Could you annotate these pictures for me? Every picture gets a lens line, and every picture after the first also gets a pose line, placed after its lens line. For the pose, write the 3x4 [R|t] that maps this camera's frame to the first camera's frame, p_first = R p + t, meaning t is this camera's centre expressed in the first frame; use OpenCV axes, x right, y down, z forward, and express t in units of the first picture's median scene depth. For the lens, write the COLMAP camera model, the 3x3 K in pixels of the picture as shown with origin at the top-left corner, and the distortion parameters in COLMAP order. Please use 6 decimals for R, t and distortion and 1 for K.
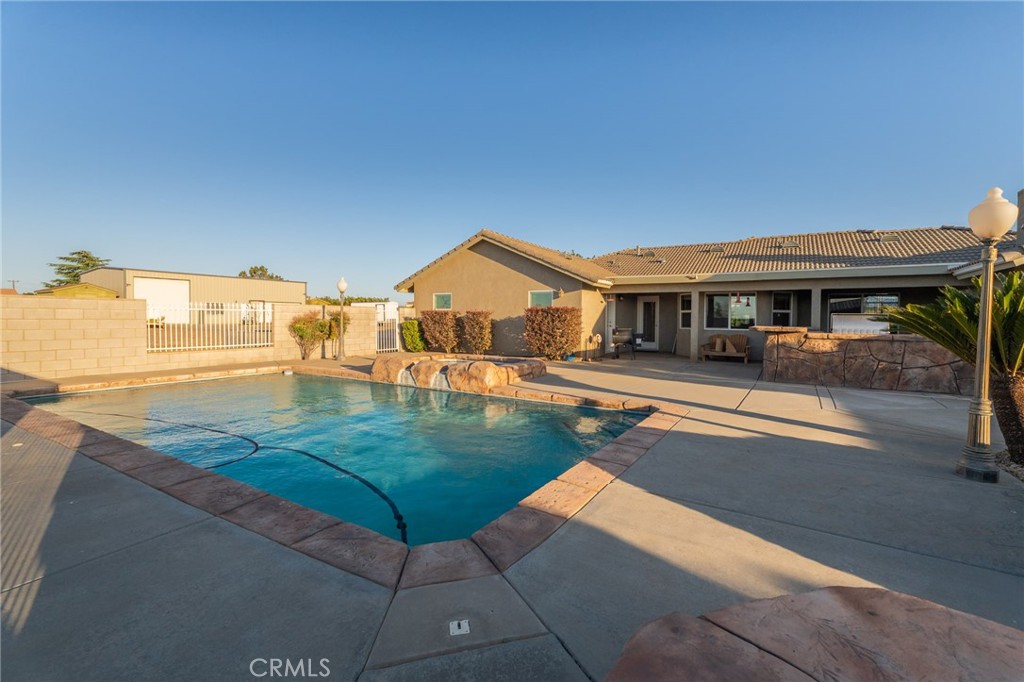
lens RADIAL K [[472.2, 0, 512.0], [0, 472.2, 341.0], [0, 0, 1]] dist [0.002005, 0.000495]
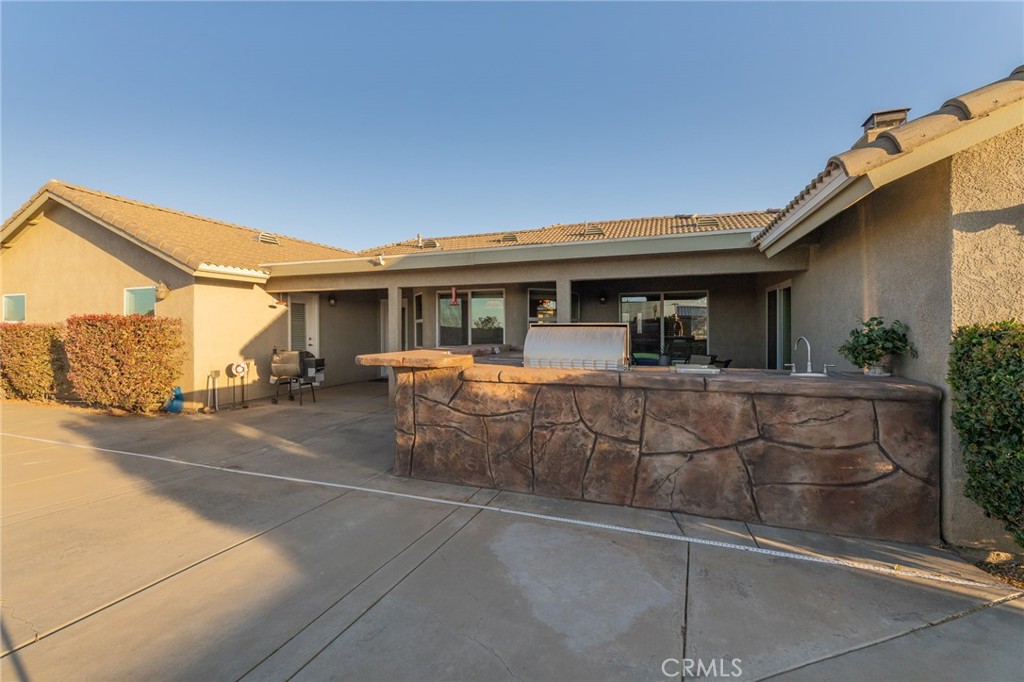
lens RADIAL K [[445.6, 0, 512.0], [0, 445.6, 341.0], [0, 0, 1]] dist [-0.001637, -0.000163]
pose [[0.984421, -0.017859, 0.174920, 0.597242], [0.021155, 0.999632, -0.016996, -0.034461], [-0.174553, 0.020432, 0.984436, 0.584497]]
